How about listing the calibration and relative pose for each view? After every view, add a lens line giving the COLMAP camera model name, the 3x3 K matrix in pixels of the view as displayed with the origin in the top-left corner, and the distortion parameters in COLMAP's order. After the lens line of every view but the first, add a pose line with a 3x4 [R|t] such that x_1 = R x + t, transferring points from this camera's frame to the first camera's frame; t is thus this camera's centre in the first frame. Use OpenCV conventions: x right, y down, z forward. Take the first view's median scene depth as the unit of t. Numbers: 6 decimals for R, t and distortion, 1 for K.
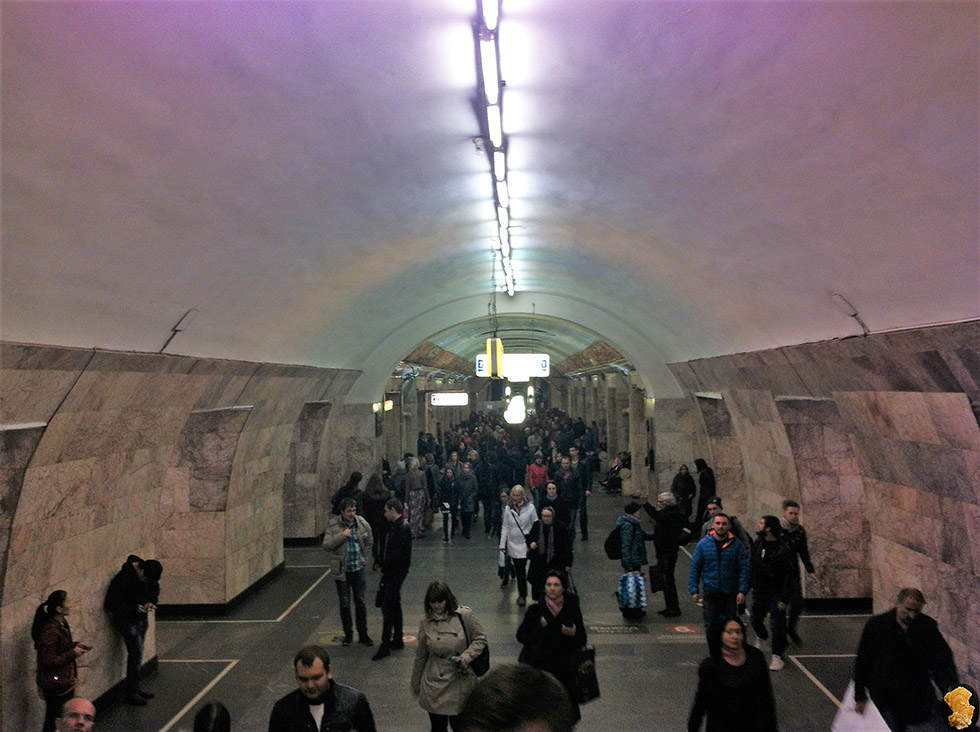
lens RADIAL K [[969.9, 0, 490.0], [0, 969.9, 366.0], [0, 0, 1]] dist [-0.008217, -0.012646]
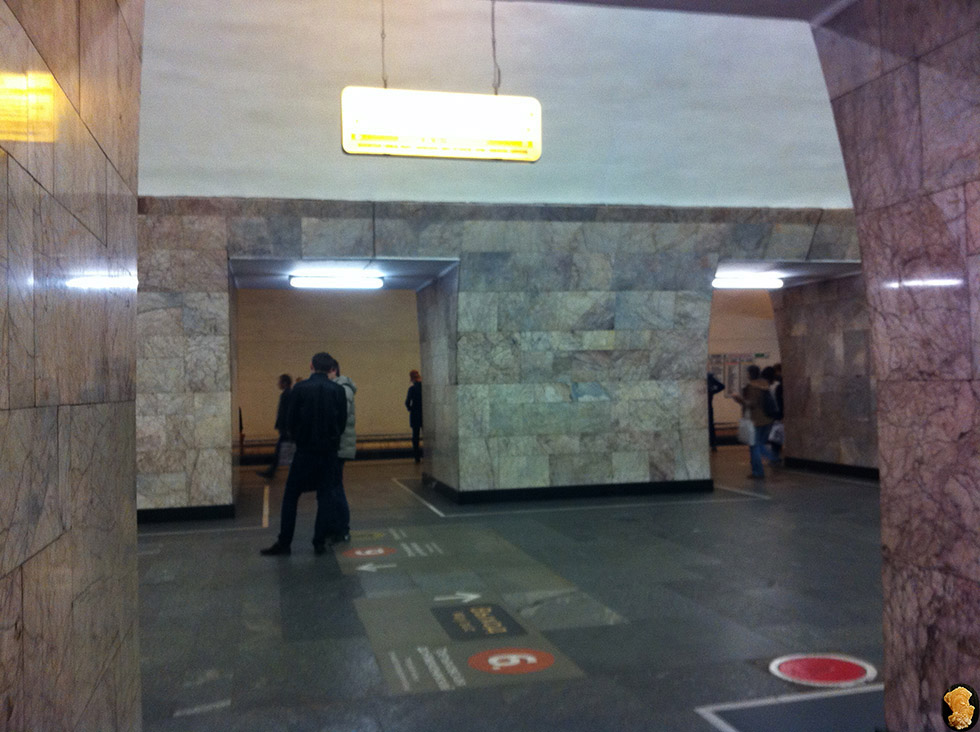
lens RADIAL K [[969.9, 0, 490.0], [0, 969.9, 366.0], [0, 0, 1]] dist [-0.008217, -0.012646]
pose [[0.256299, -0.006667, -0.966574, 0.556022], [0.040357, 0.999178, 0.003809, 0.133416], [0.965755, -0.039984, 0.256358, 0.827469]]
